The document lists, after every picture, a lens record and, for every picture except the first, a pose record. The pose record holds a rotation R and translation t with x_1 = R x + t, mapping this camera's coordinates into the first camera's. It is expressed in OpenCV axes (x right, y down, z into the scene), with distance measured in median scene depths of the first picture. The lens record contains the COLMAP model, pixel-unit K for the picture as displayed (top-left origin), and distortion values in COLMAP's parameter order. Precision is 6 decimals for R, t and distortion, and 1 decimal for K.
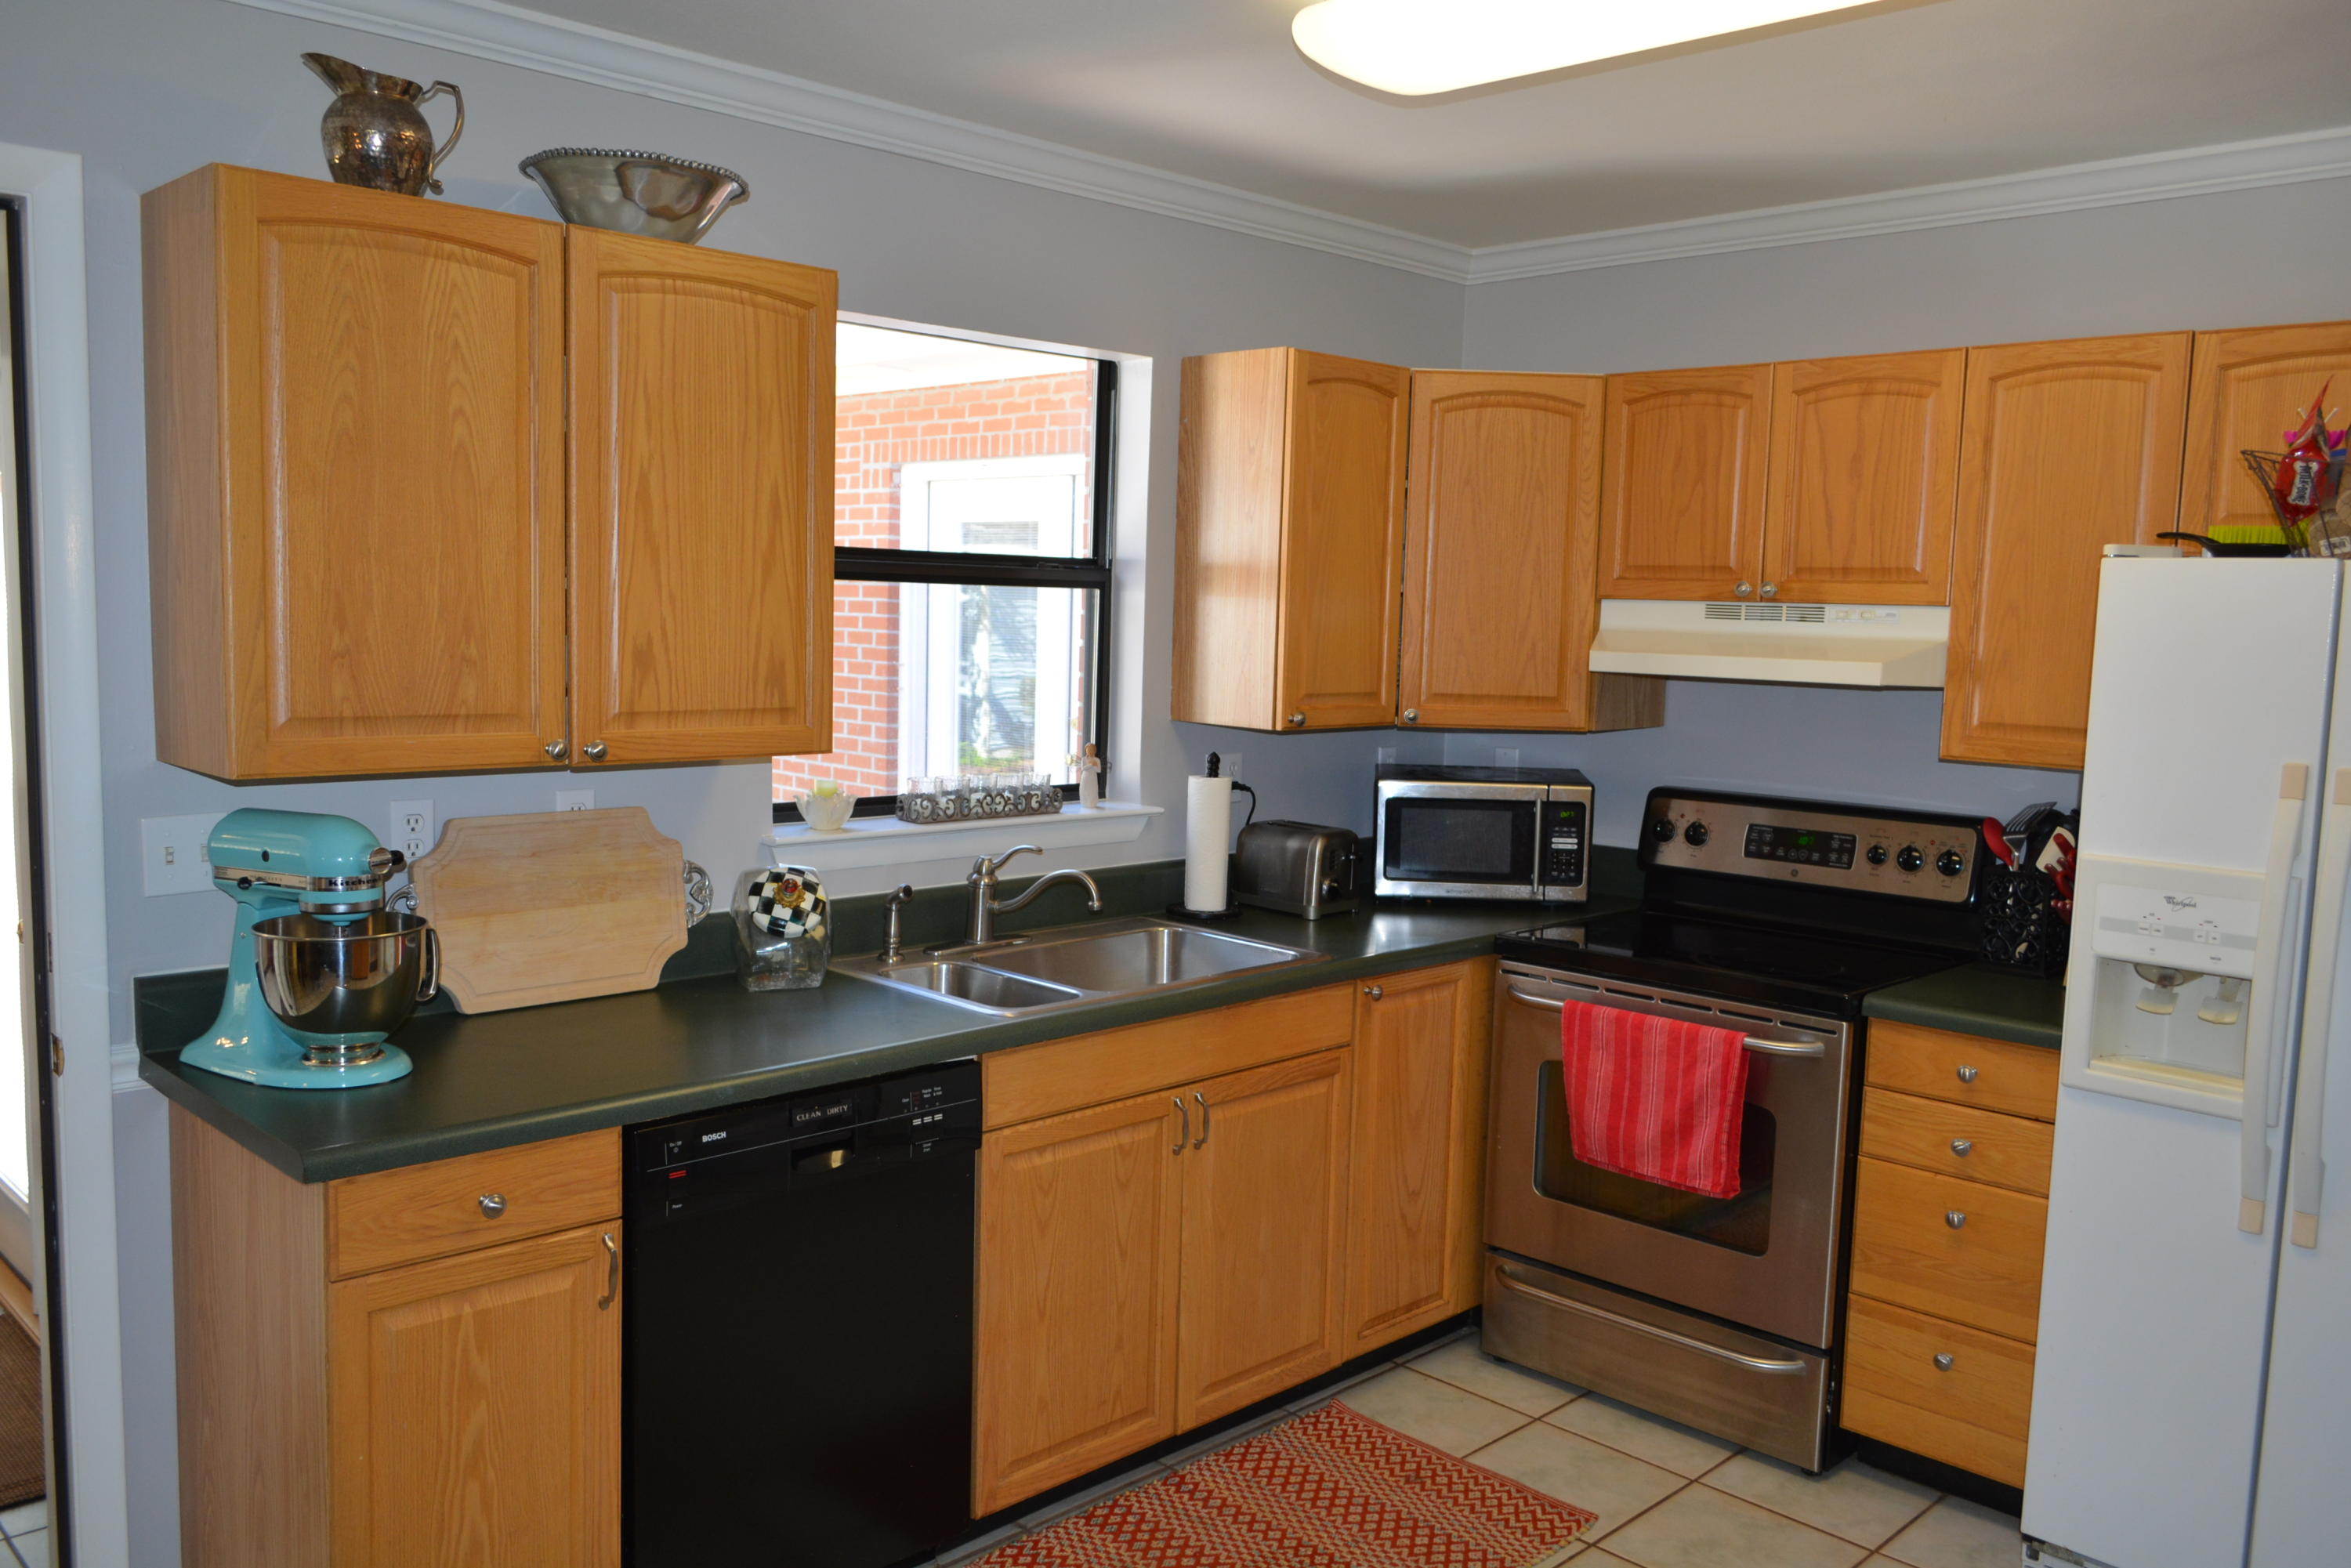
lens RADIAL K [[1832.8, 0, 1165.9], [0, 1832.8, 790.5], [0, 0, 1]] dist [-0.016445, 0.010758]
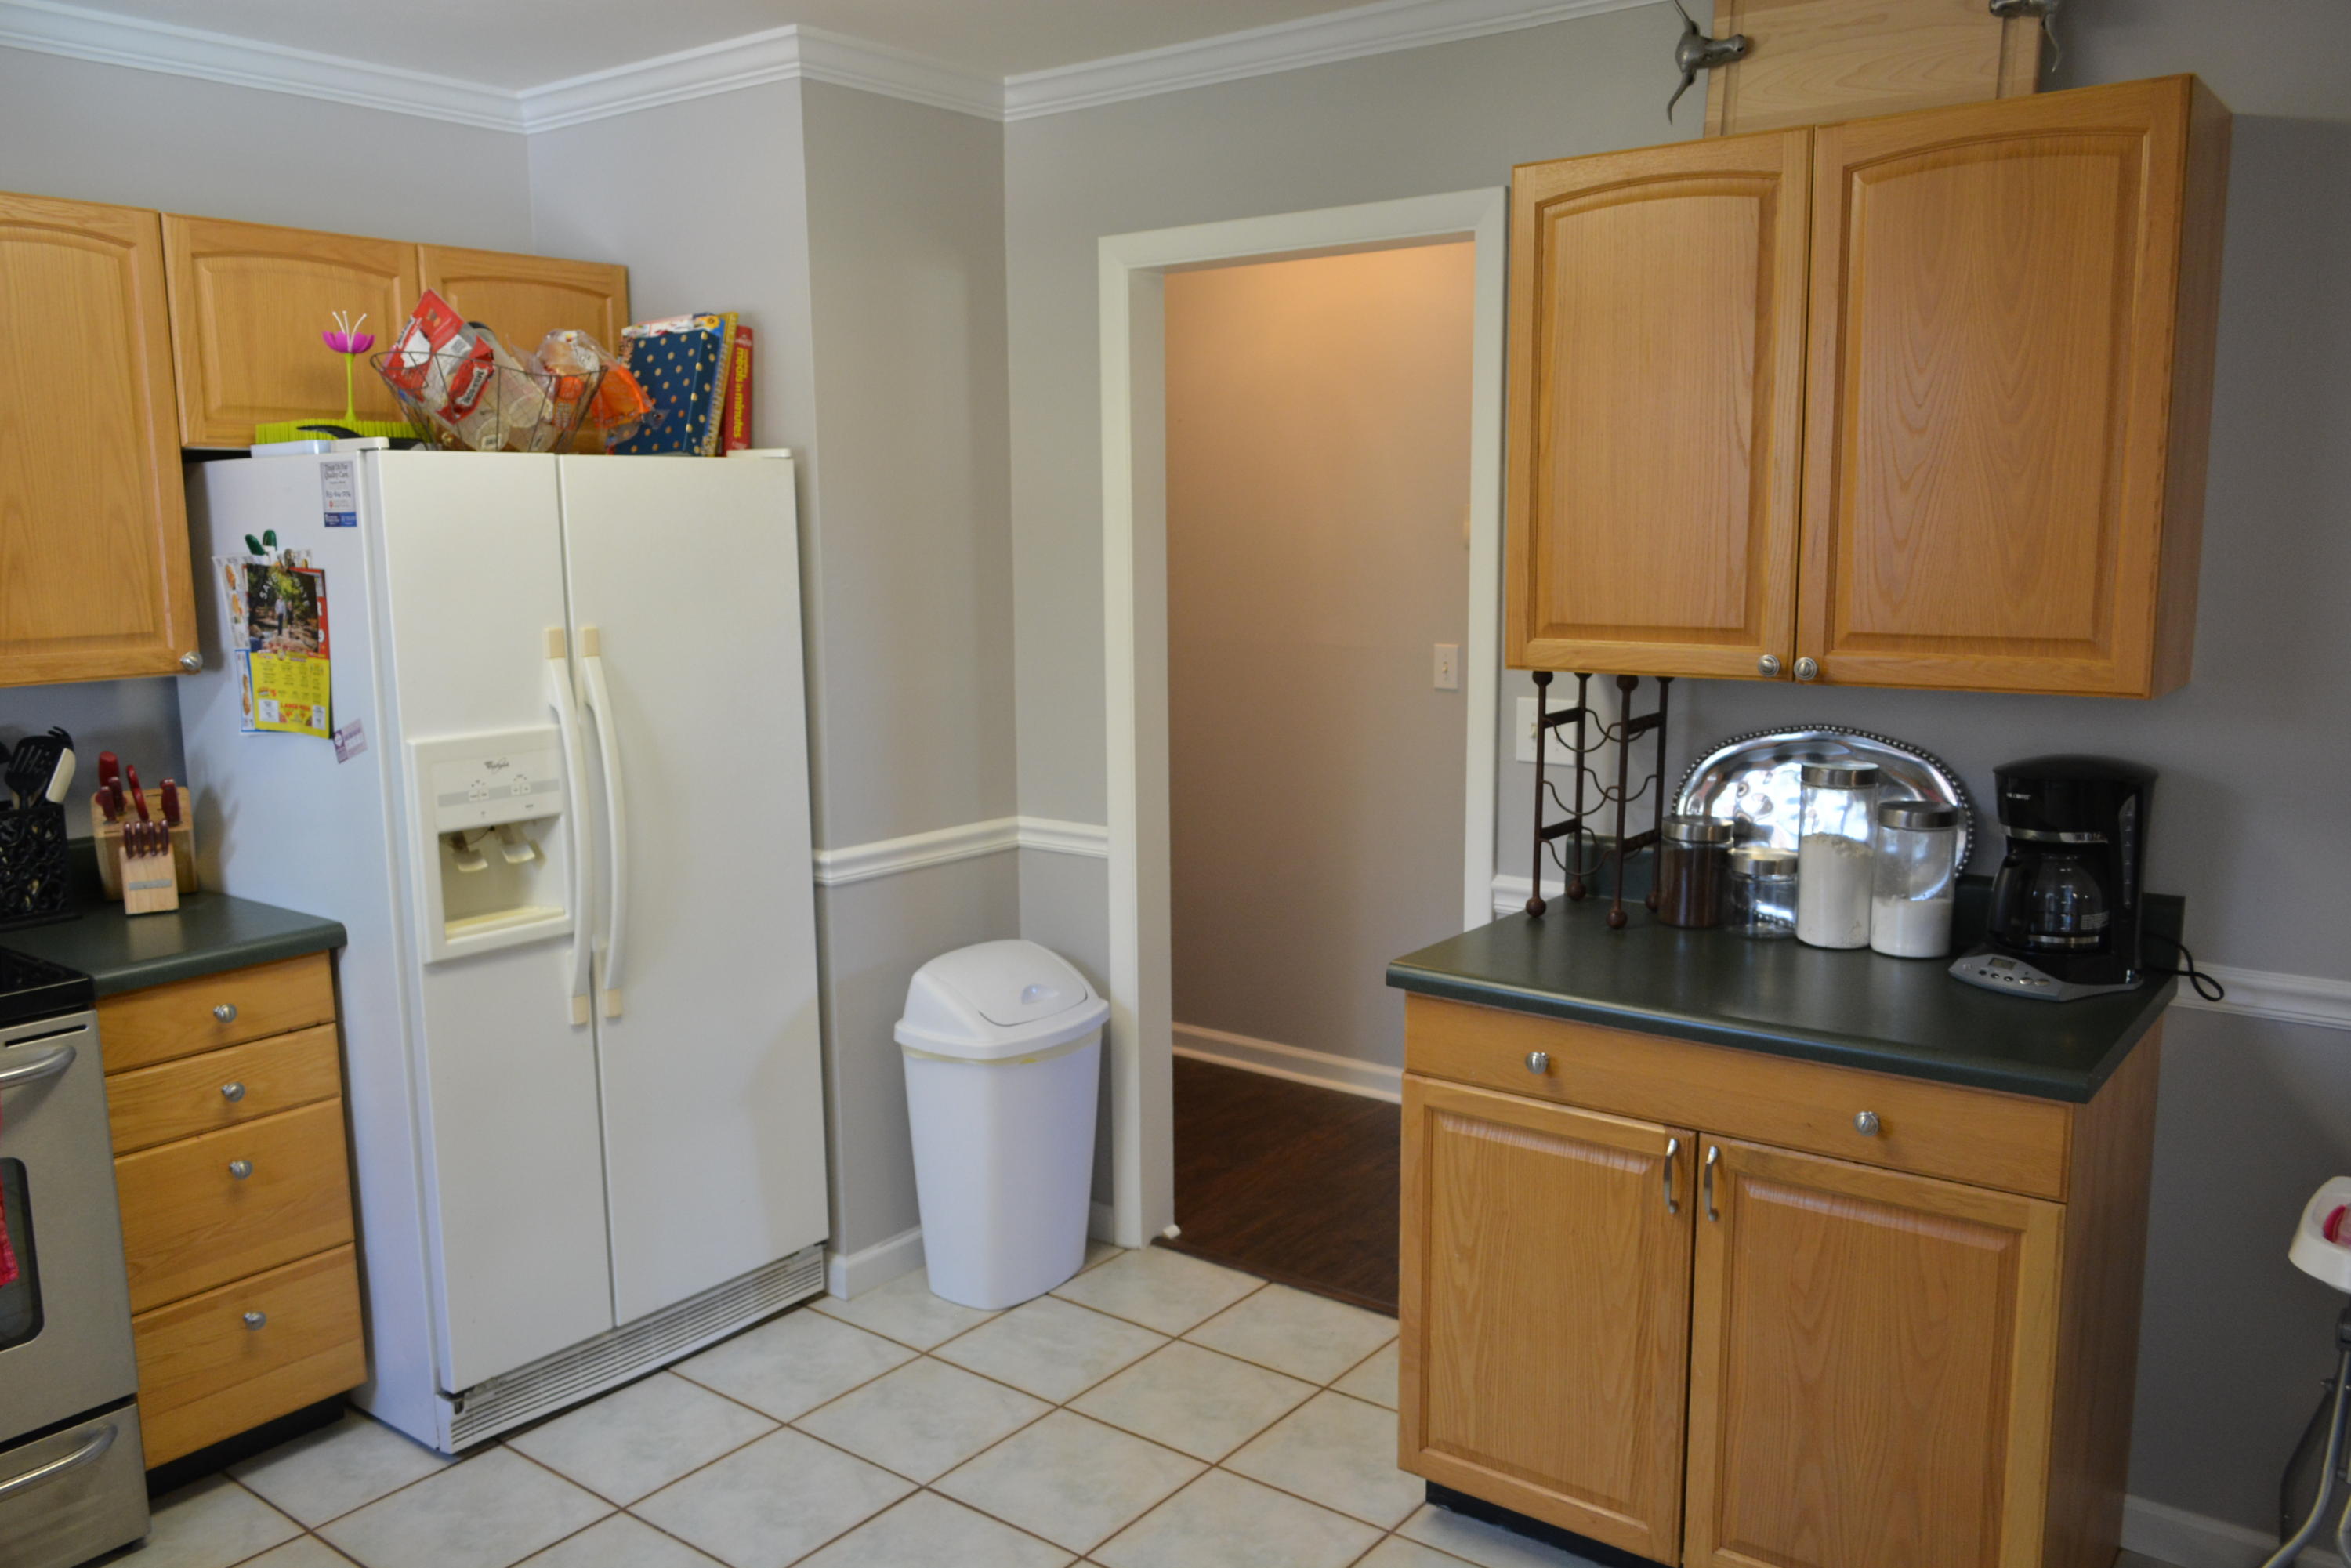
lens RADIAL K [[1832.8, 0, 1172.0], [0, 1832.8, 783.0], [0, 0, 1]] dist [-0.016445, 0.010758]
pose [[-0.140794, -0.173315, 0.974751, -0.497116], [0.110306, 0.975682, 0.189413, -0.078851], [-0.983875, 0.134189, -0.118252, 0.615874]]
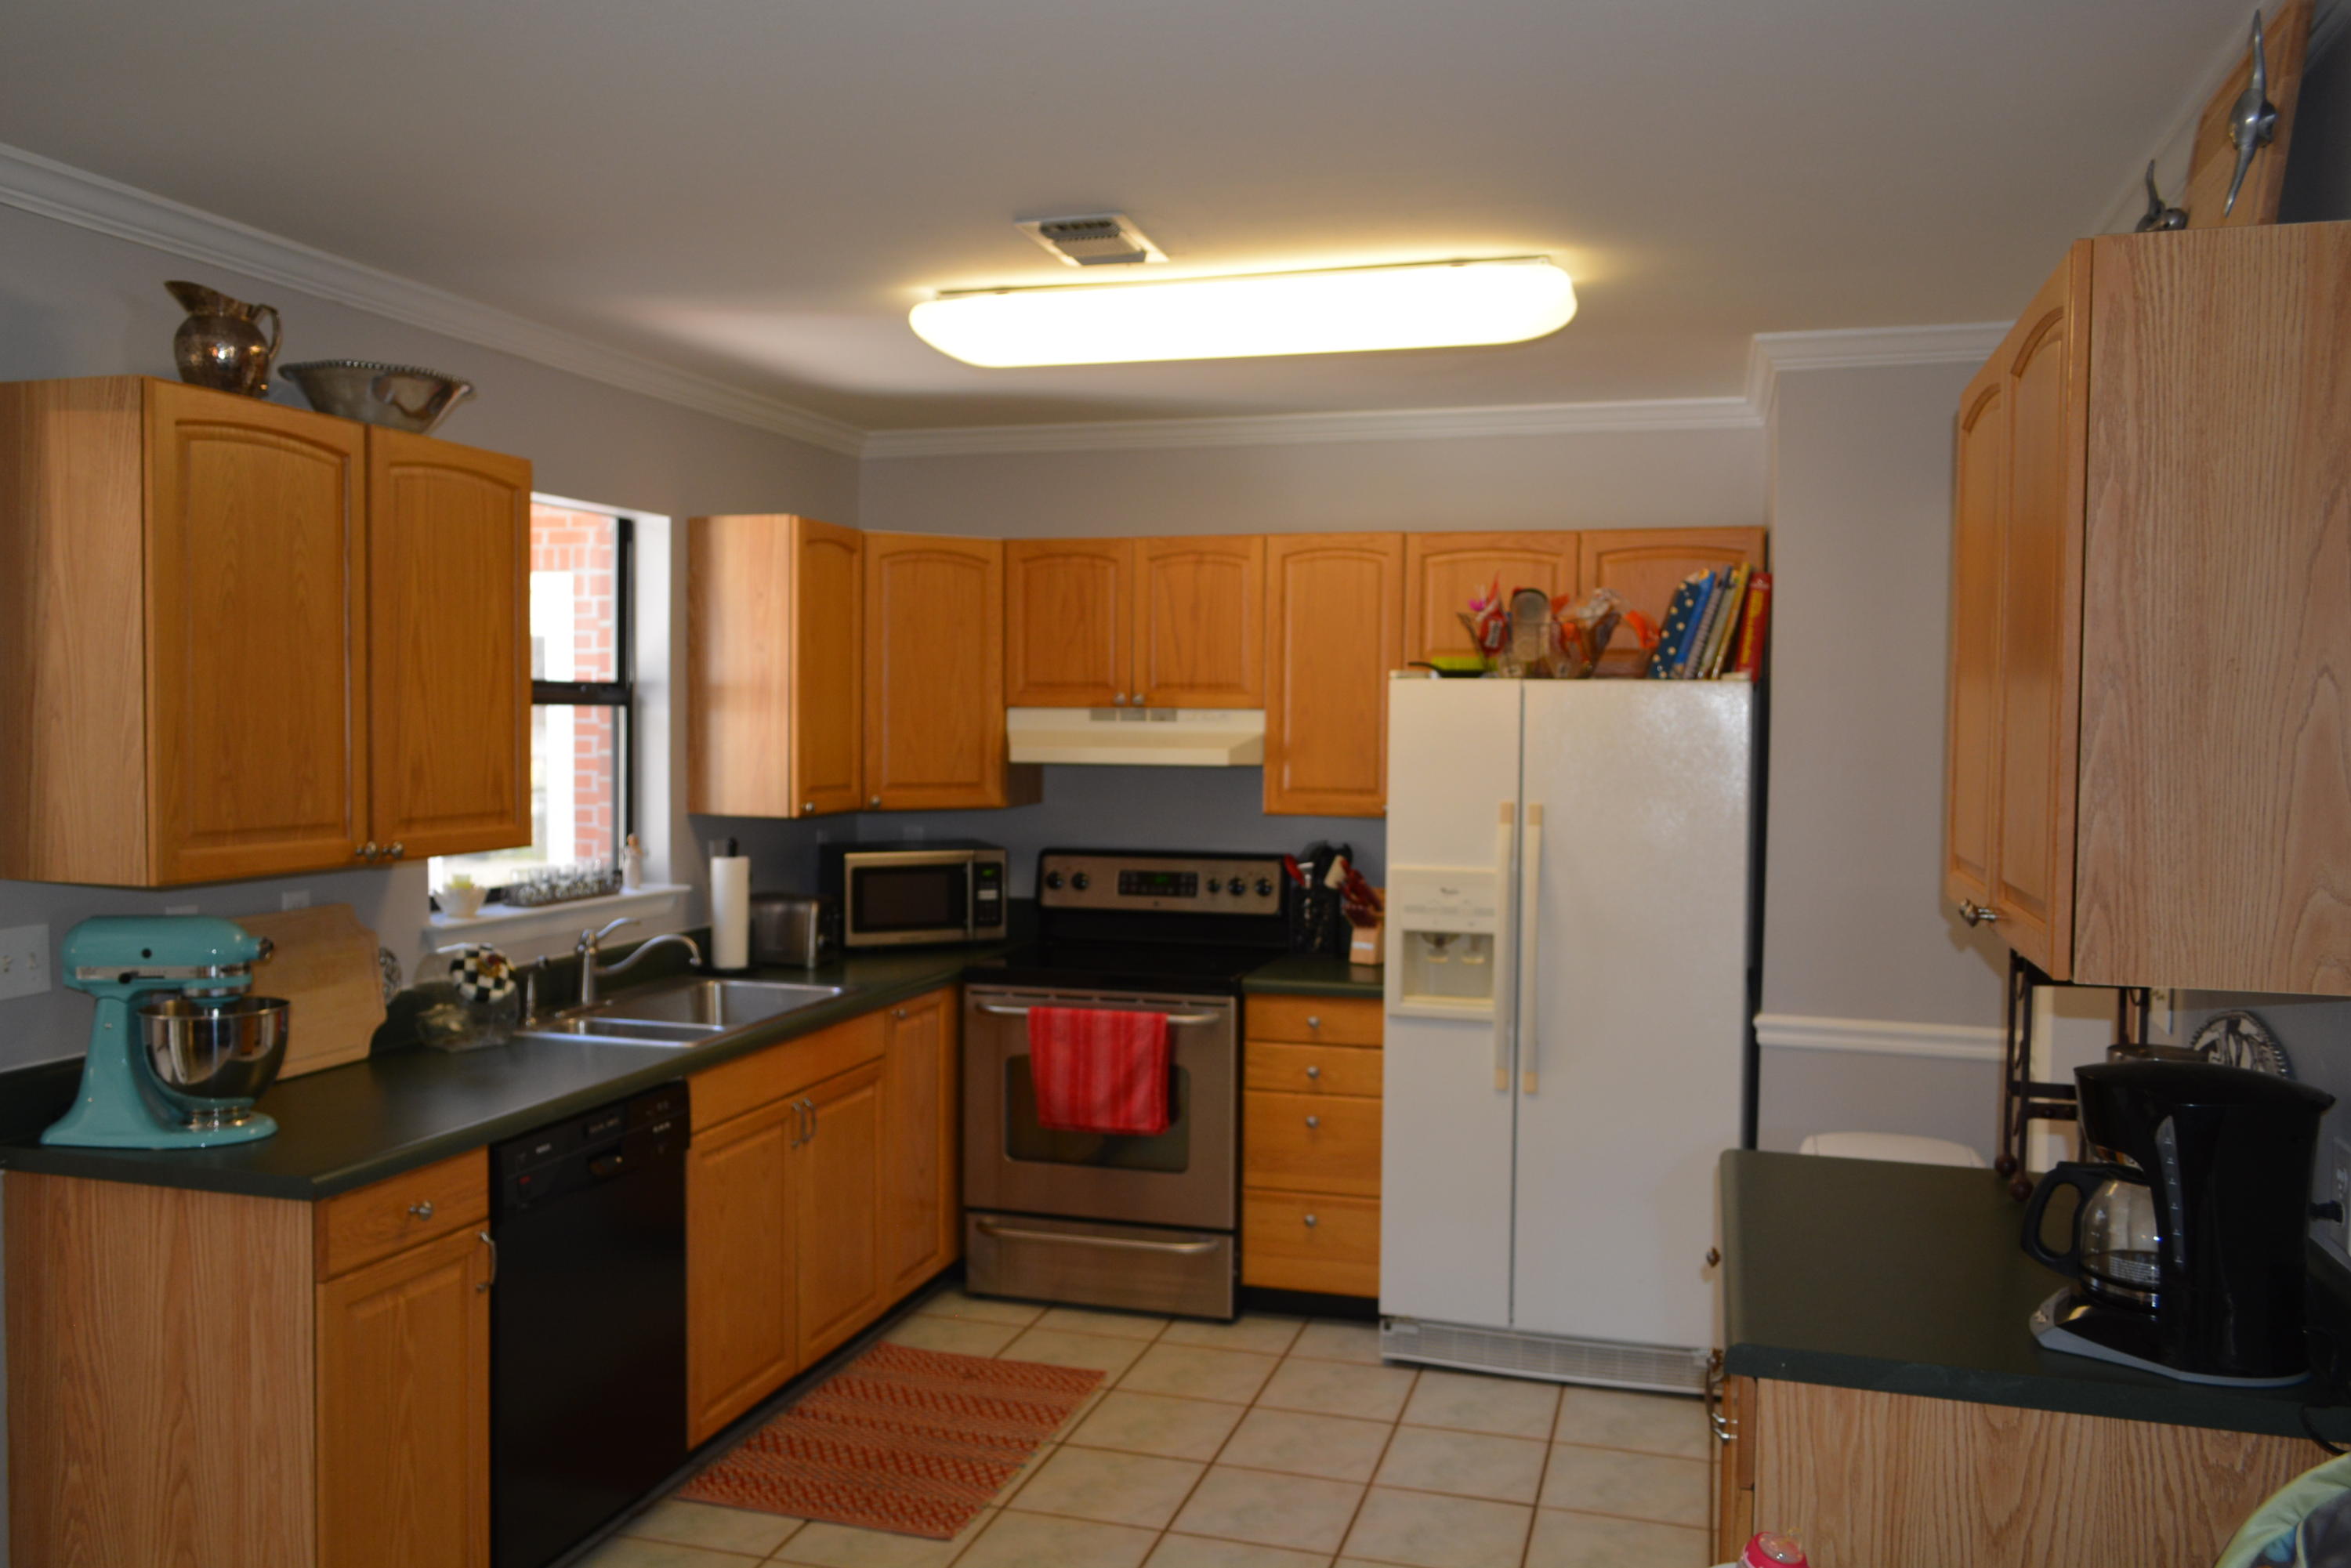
lens RADIAL K [[1832.8, 0, 1151.8], [0, 1832.8, 785.2], [0, 0, 1]] dist [-0.016445, 0.010758]
pose [[0.879812, -0.037615, 0.473831, -0.371825], [0.063631, 0.997212, -0.038986, 0.011810], [-0.471043, 0.064450, 0.879753, -0.259568]]
